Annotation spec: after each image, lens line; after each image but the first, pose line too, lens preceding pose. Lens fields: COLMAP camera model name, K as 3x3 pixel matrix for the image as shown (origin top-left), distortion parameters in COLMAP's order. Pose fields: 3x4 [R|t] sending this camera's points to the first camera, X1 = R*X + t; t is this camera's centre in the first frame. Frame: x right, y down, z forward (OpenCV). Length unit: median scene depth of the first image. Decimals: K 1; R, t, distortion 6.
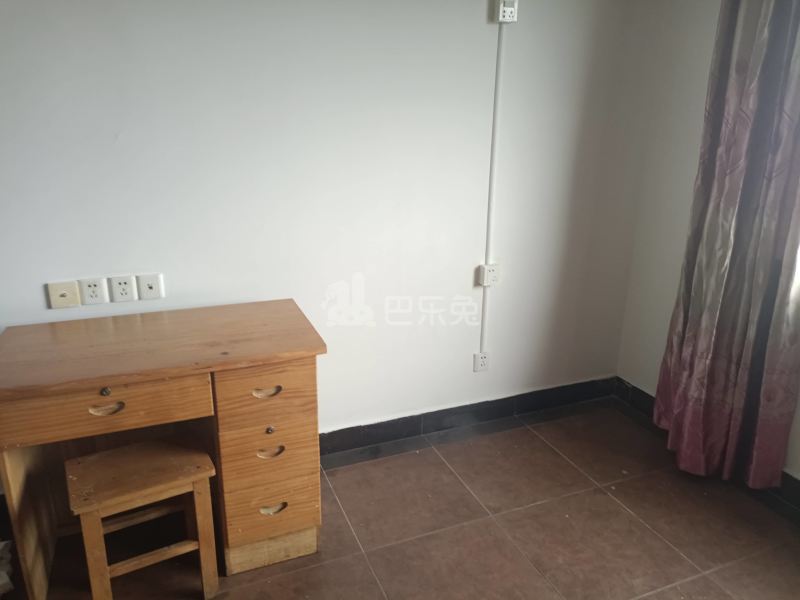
lens RADIAL K [[600.3, 0, 405.4], [0, 600.3, 299.4], [0, 0, 1]] dist [0.063070, -0.042605]
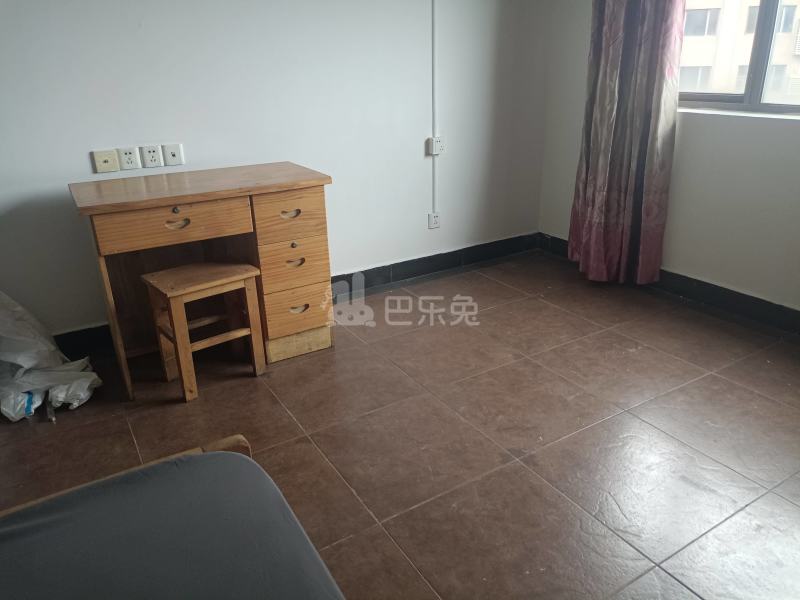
lens RADIAL K [[600.3, 0, 398.9], [0, 600.3, 300.3], [0, 0, 1]] dist [0.063070, -0.042605]
pose [[0.988980, -0.088599, 0.118611, -0.139264], [0.080823, 0.994348, 0.068842, 0.225888], [-0.124040, -0.058497, 0.990551, -0.298601]]
